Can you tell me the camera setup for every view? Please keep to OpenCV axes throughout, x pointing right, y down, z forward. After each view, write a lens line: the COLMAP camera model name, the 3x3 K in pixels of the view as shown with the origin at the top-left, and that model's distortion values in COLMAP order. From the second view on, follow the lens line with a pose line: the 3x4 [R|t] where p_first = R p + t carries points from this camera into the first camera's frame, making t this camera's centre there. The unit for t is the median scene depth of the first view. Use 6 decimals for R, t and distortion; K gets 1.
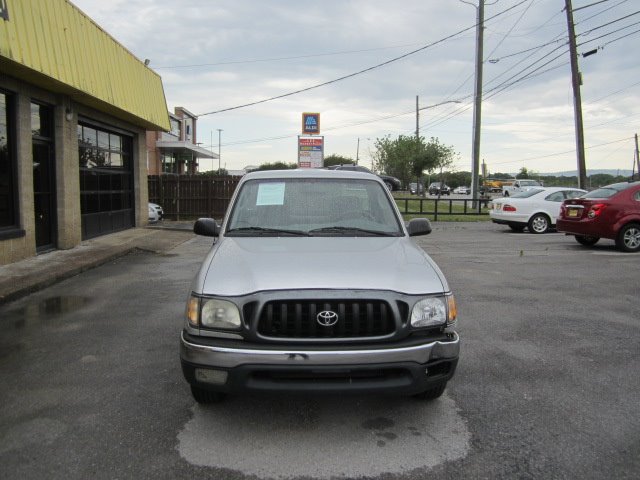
lens RADIAL K [[519.0, 0, 319.3], [0, 519.0, 237.0], [0, 0, 1]] dist [-0.047166, 0.003784]
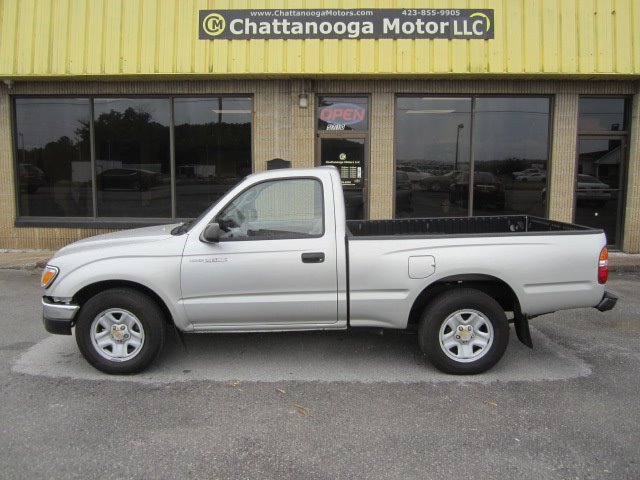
lens RADIAL K [[519.0, 0, 320.2], [0, 519.0, 238.1], [0, 0, 1]] dist [-0.047166, 0.003784]
pose [[-0.061876, 0.108887, -0.992126, 1.019171], [-0.096924, 0.988678, 0.114554, -0.124567], [0.993367, 0.103249, -0.050622, 1.189429]]
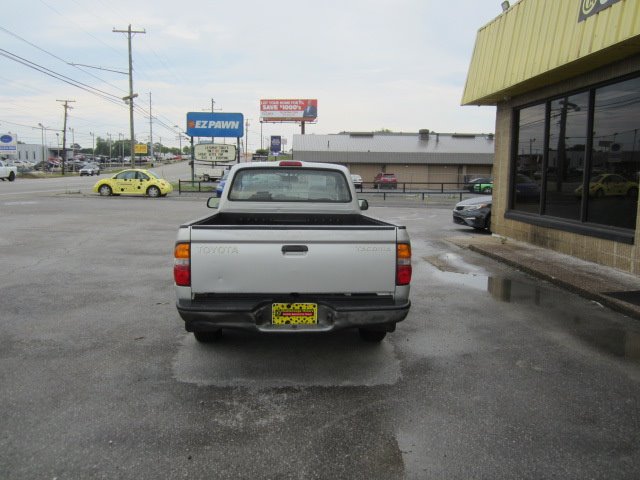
lens RADIAL K [[519.0, 0, 318.1], [0, 519.0, 235.5], [0, 0, 1]] dist [-0.047166, 0.003784]
pose [[-0.999764, -0.017744, -0.012527, -0.077447], [-0.019965, 0.977863, 0.208292, -0.236374], [0.008553, 0.208493, -0.977986, 2.396634]]
